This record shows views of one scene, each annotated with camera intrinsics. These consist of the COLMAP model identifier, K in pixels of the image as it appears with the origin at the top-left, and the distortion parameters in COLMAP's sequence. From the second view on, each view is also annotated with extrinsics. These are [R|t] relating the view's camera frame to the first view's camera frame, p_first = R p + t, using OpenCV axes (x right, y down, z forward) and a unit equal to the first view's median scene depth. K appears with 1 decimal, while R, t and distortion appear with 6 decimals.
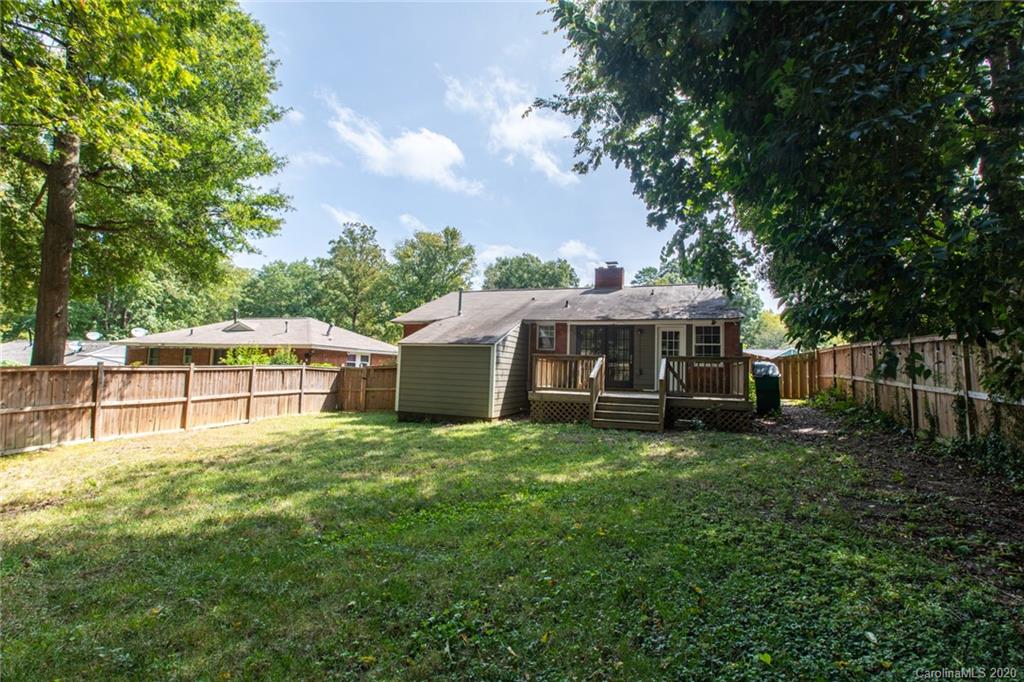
lens RADIAL K [[465.3, 0, 513.2], [0, 465.3, 342.1], [0, 0, 1]] dist [0.006298, -0.000845]
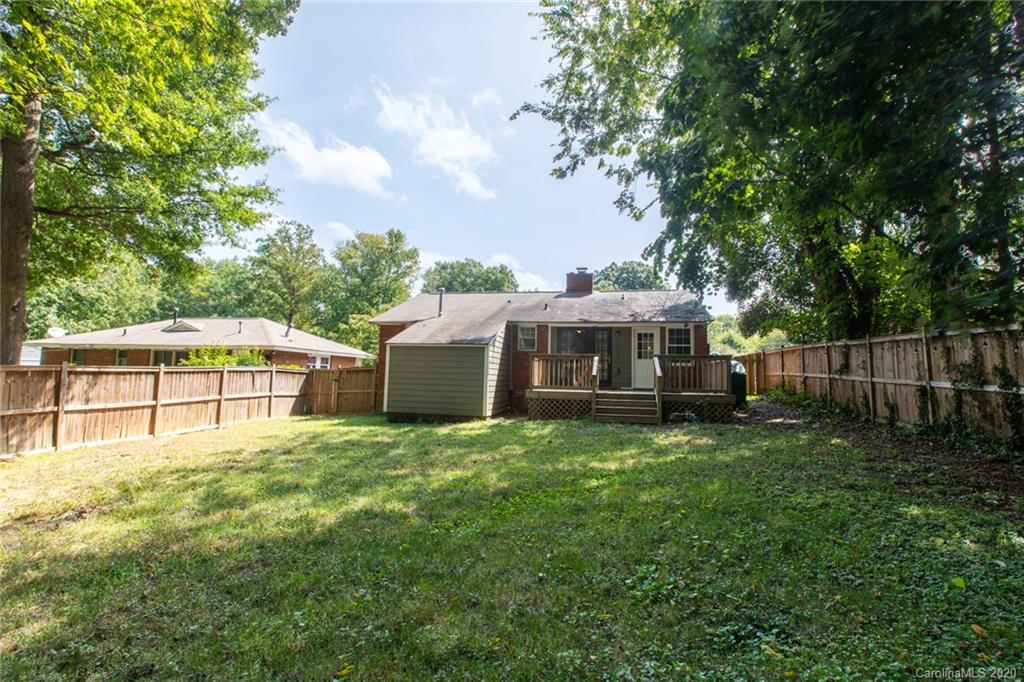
lens RADIAL K [[465.3, 0, 478.9], [0, 465.3, 352.4], [0, 0, 1]] dist [0.006298, -0.000845]
pose [[0.989322, 0.001219, 0.145743, -0.203083], [-0.002241, 0.999974, 0.006845, 0.014828], [-0.145730, -0.007099, 0.989299, -0.007478]]
